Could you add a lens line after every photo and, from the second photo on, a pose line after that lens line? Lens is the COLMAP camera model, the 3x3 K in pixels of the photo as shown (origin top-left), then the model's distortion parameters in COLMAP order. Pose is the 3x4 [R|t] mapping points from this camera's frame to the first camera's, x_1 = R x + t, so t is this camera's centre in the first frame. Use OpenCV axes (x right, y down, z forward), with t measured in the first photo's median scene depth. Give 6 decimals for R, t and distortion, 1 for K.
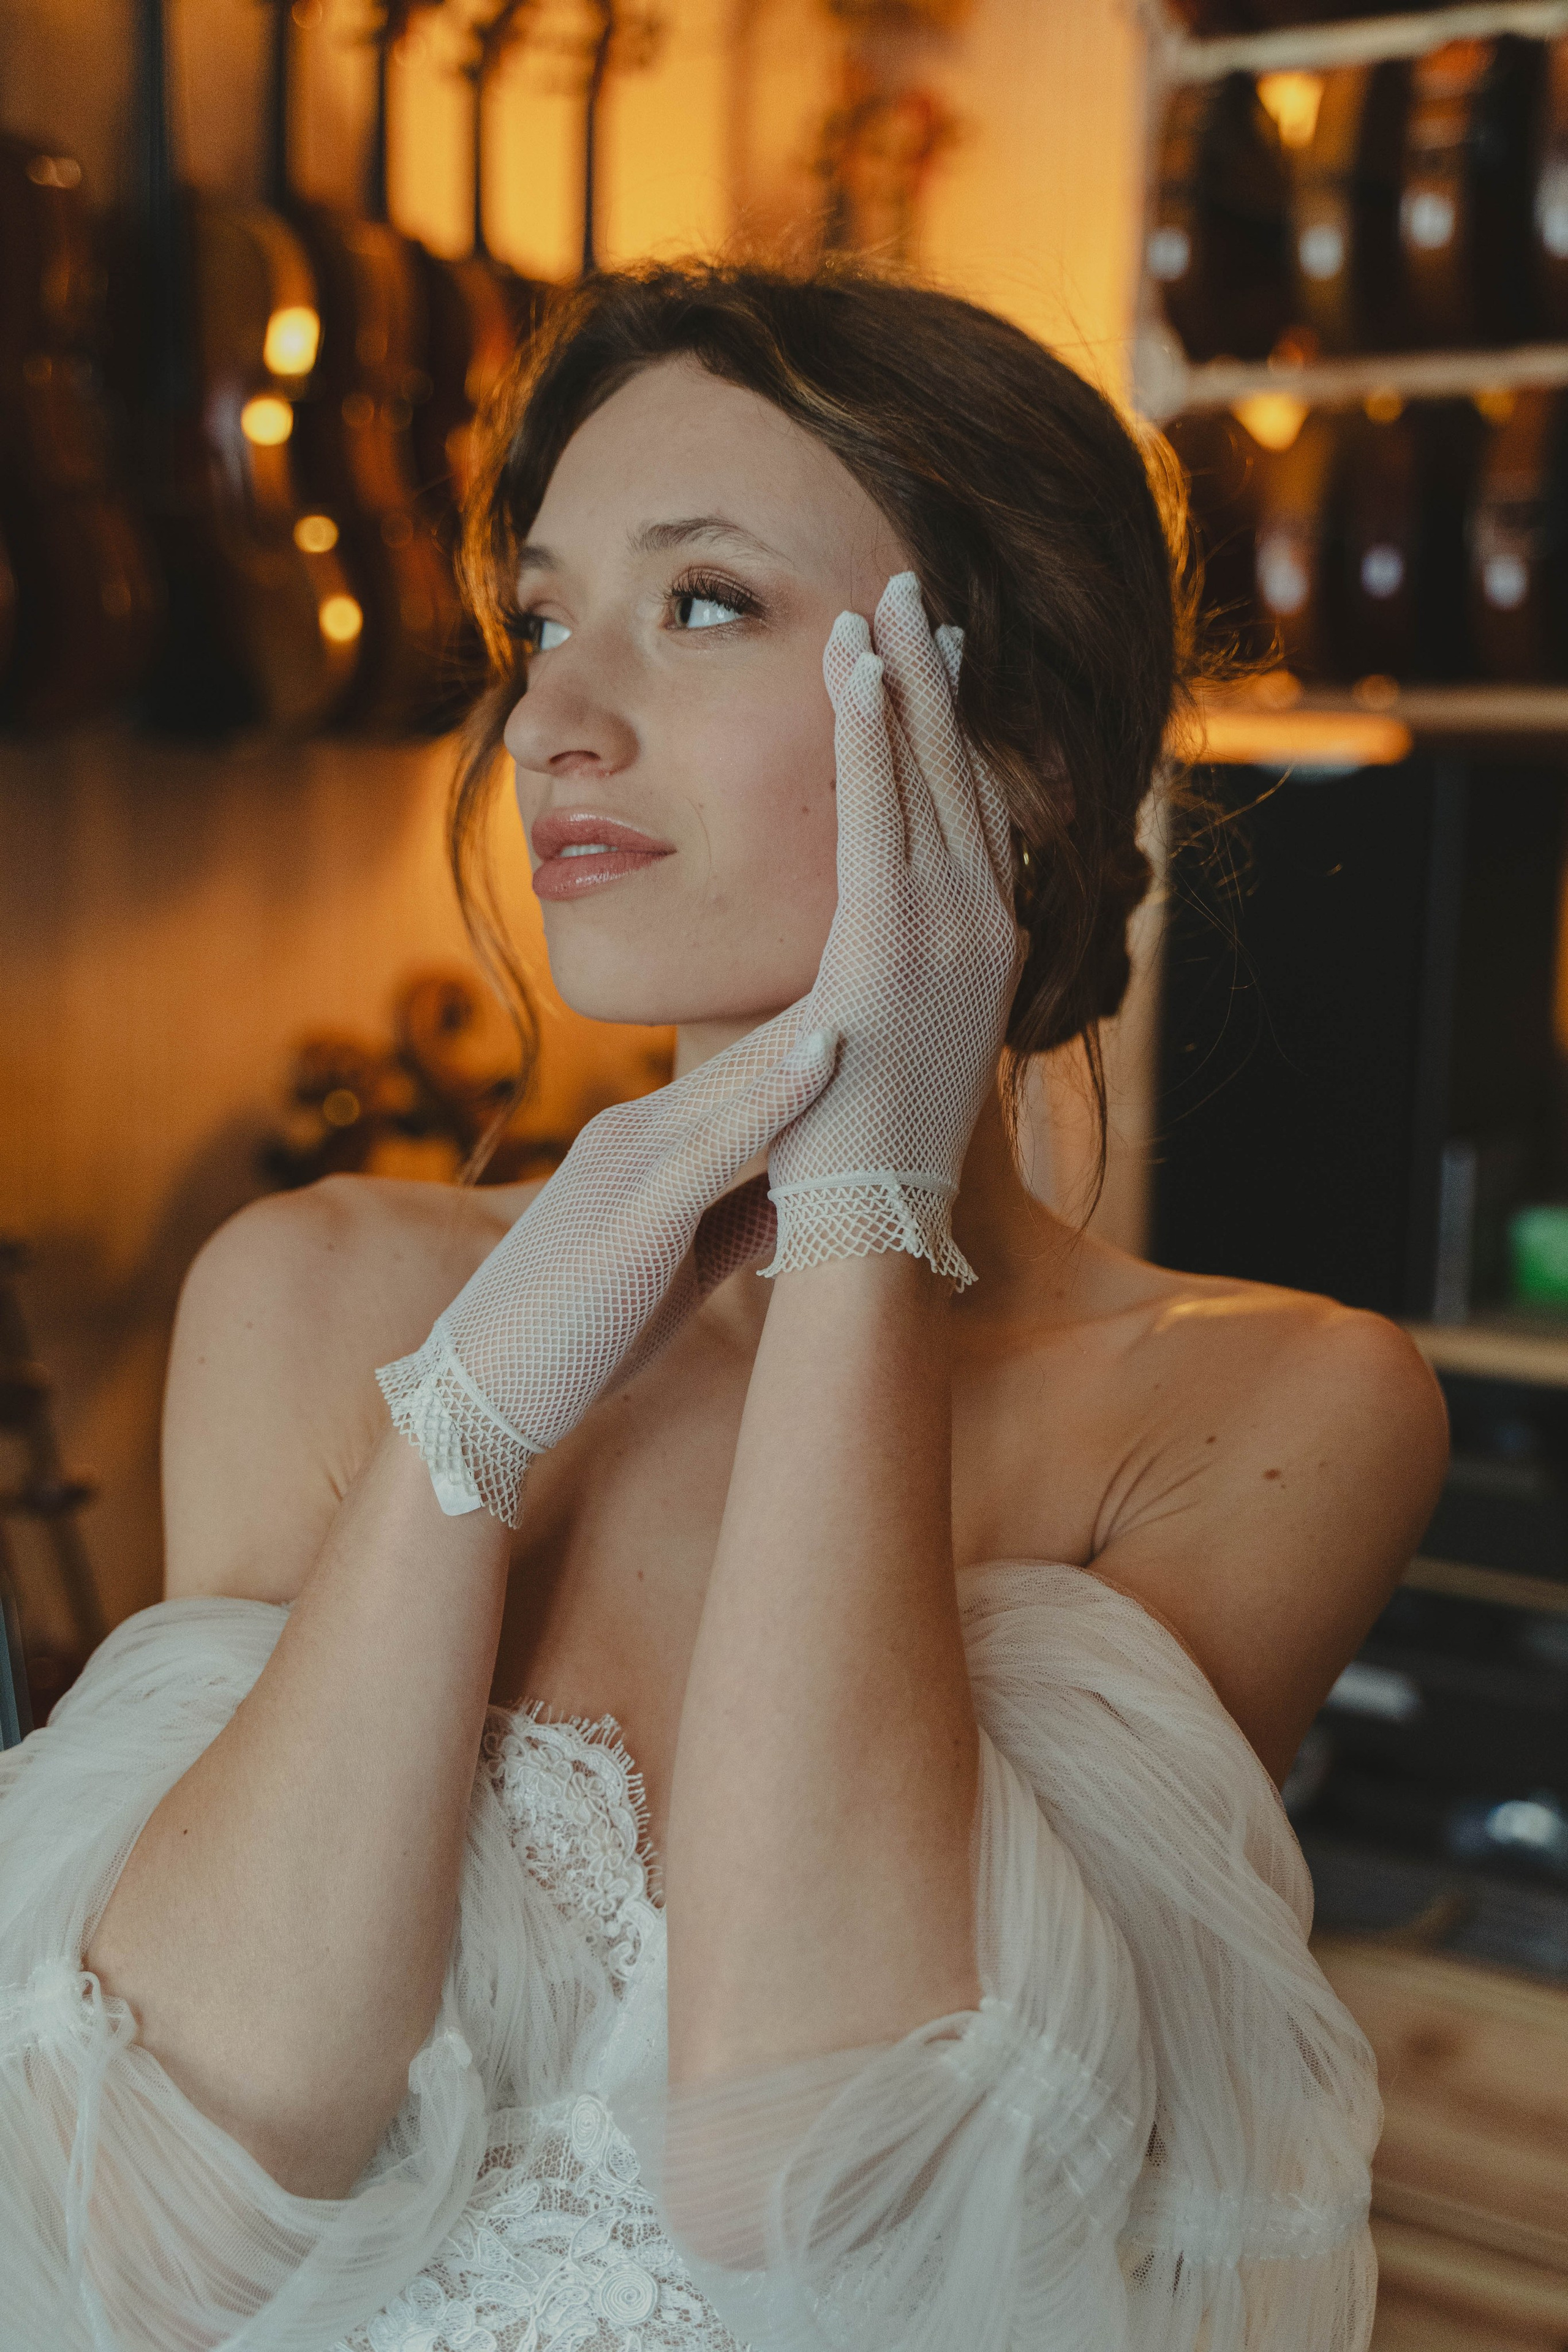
lens RADIAL K [[2770.3, 0, 781.0], [0, 2770.3, 1172.5], [0, 0, 1]] dist [-0.007233, 0.000000]
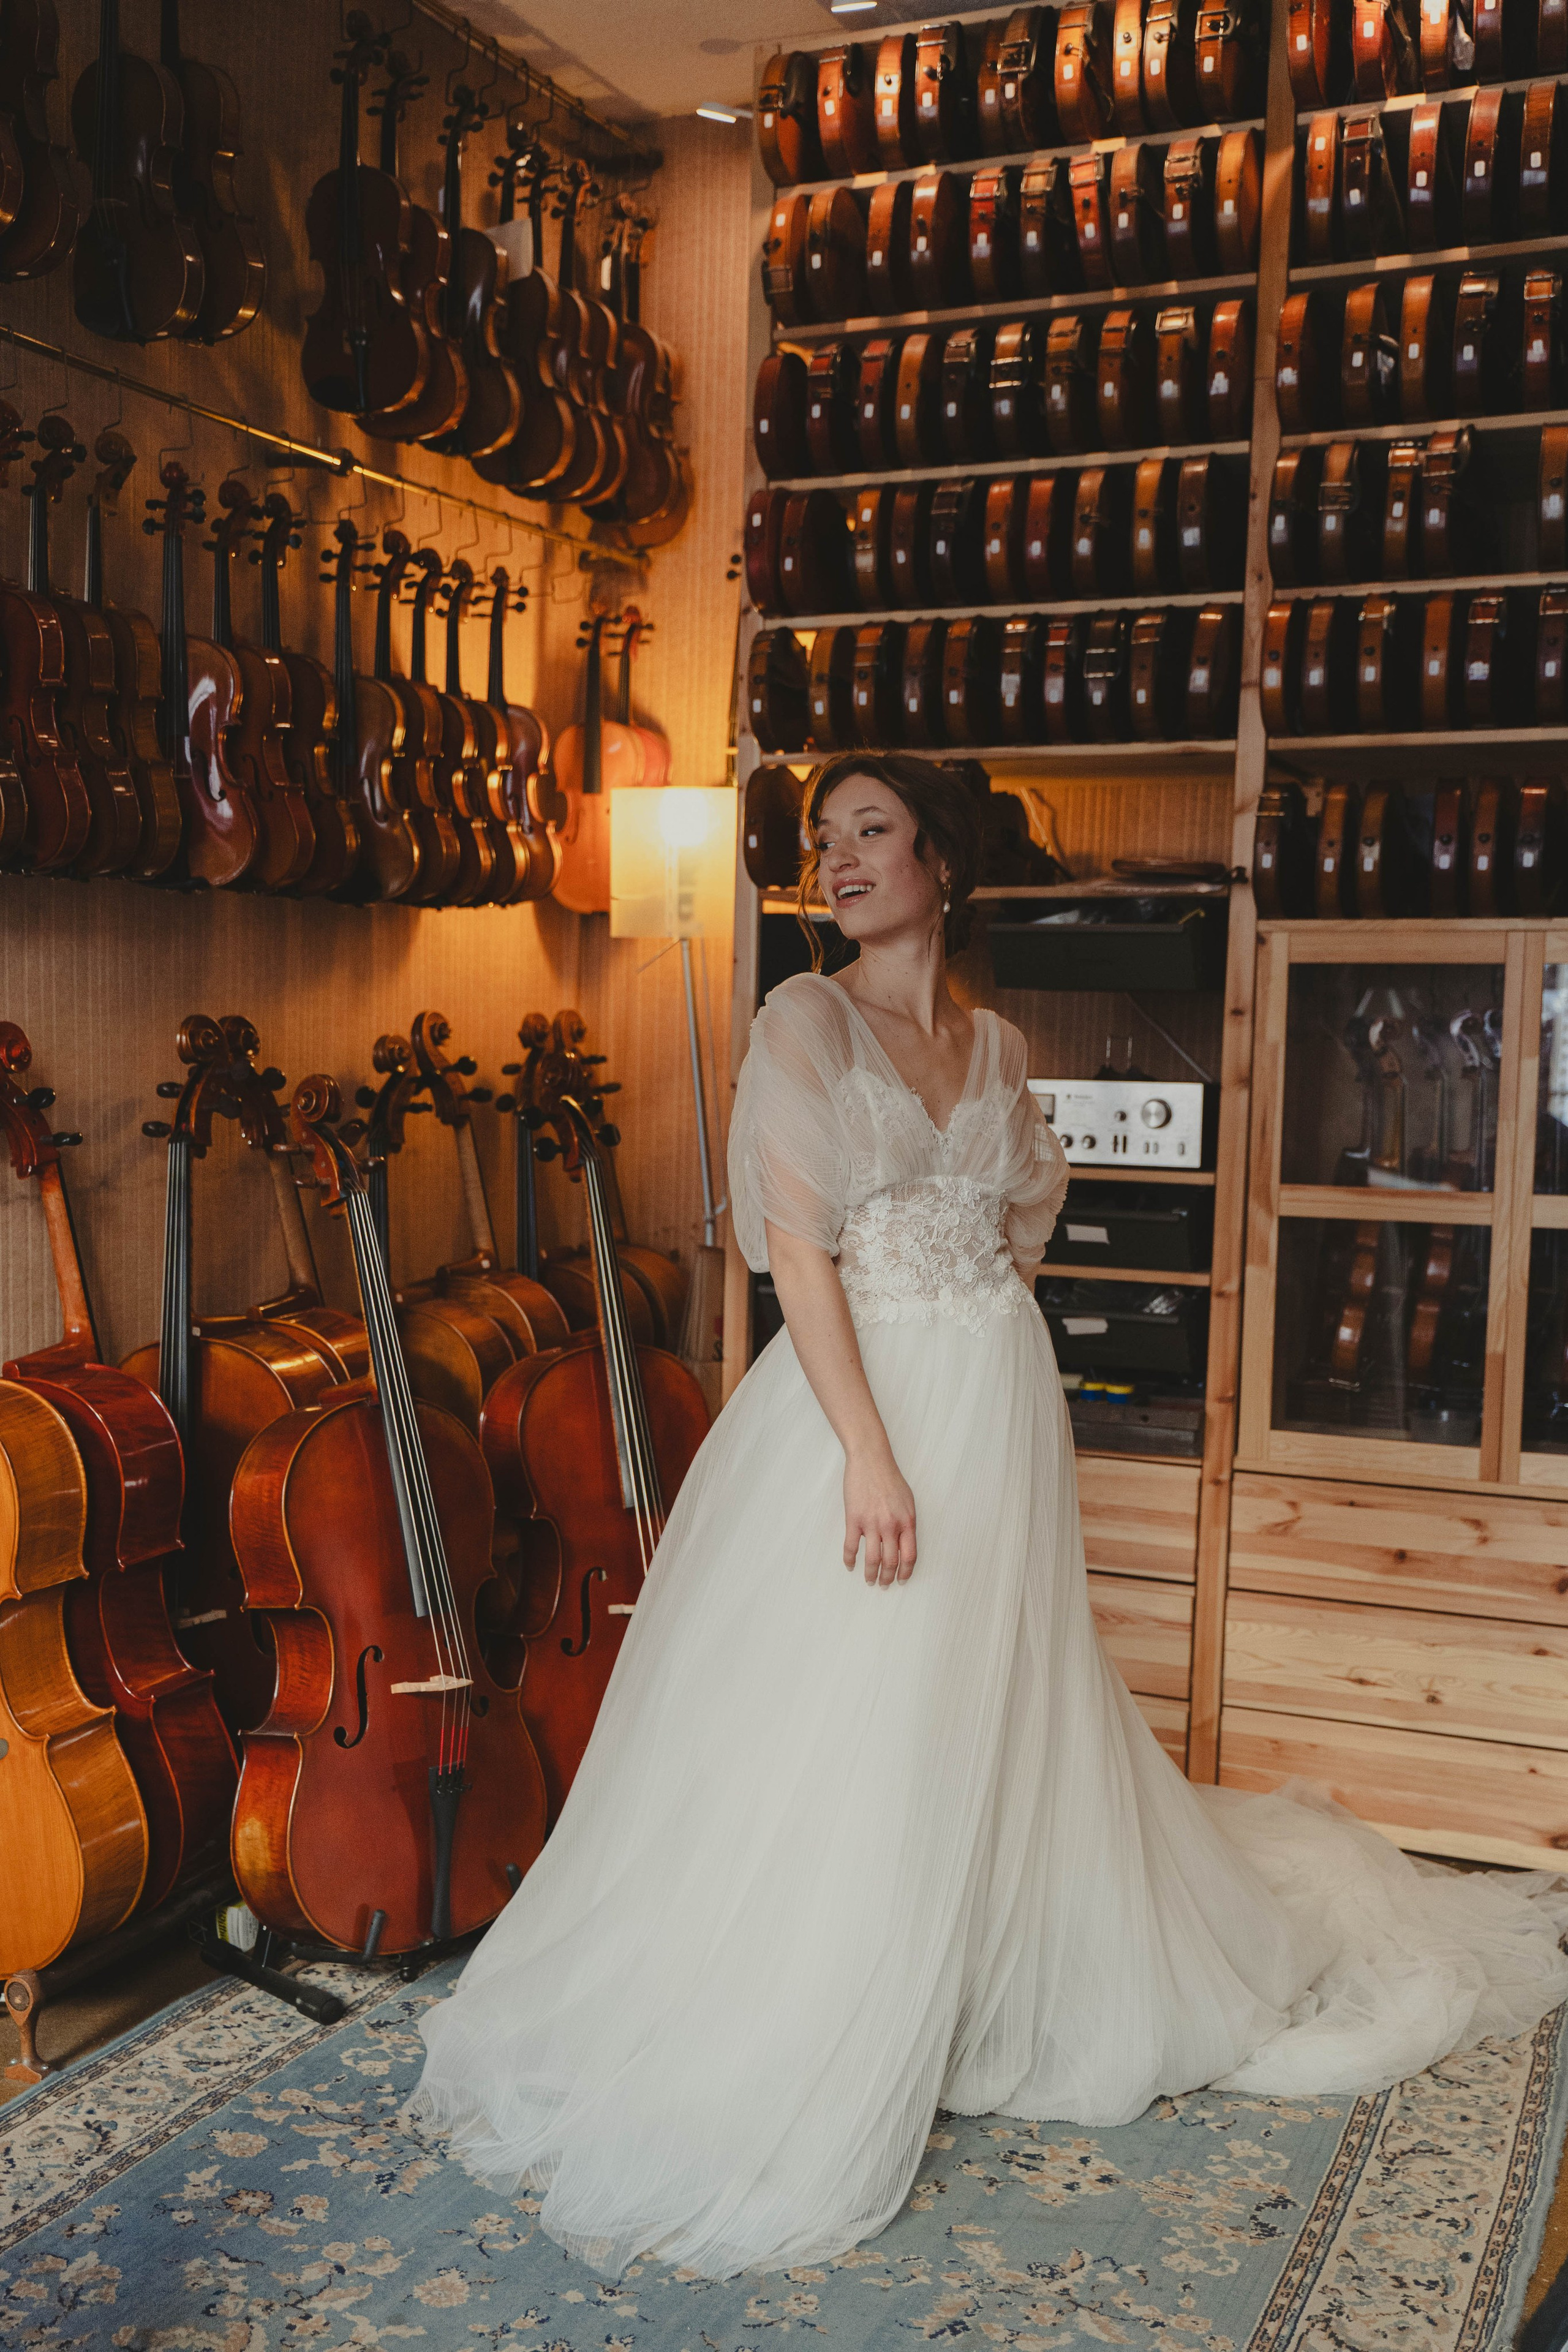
lens RADIAL K [[2308.1, 0, 742.6], [0, 2308.1, 1271.5], [0, 0, 1]] dist [-0.009496, 0.000000]
pose [[0.988861, -0.015407, 0.148043, -0.173357], [0.020205, 0.999316, -0.030965, 0.217962], [-0.147465, 0.033611, 0.988496, -0.945795]]
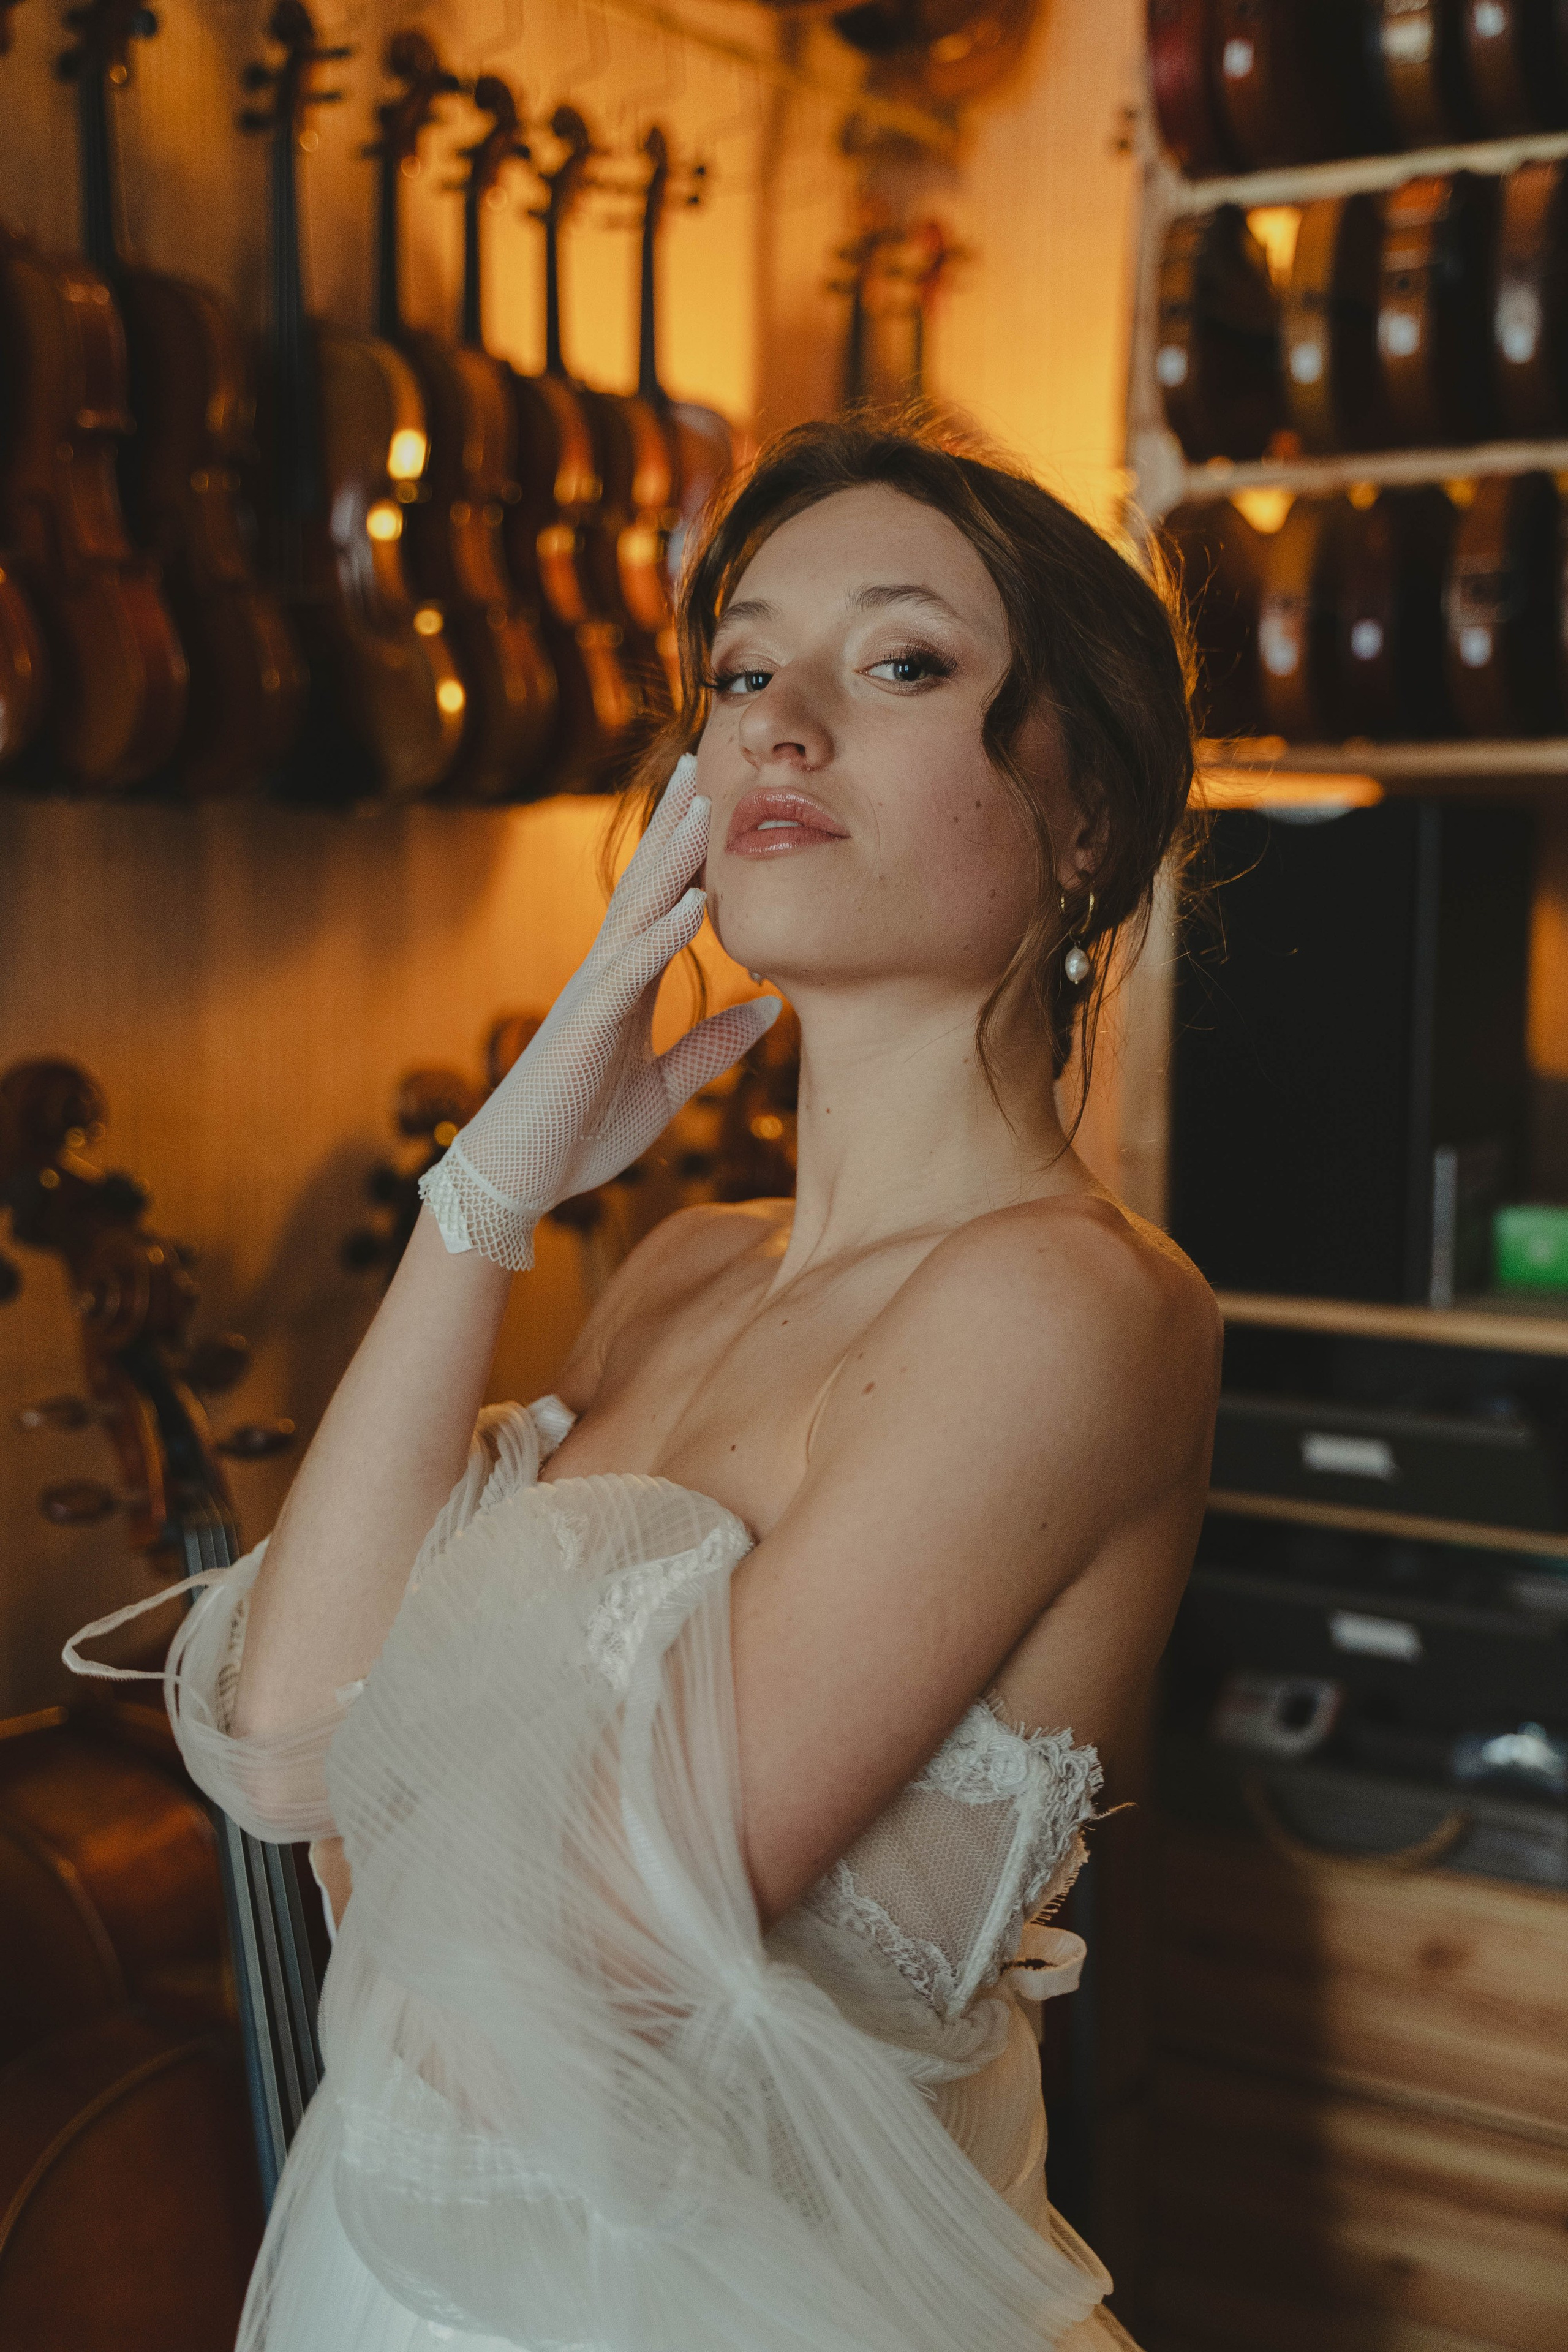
lens RADIAL K [[2770.3, 0, 795.7], [0, 2770.3, 1199.4], [0, 0, 1]] dist [-0.007233, 0.000000]
pose [[0.999625, -0.019544, 0.019197, -0.042349], [0.020039, 0.999462, -0.025964, 0.036765], [-0.018680, 0.026339, 0.999479, -0.124601]]
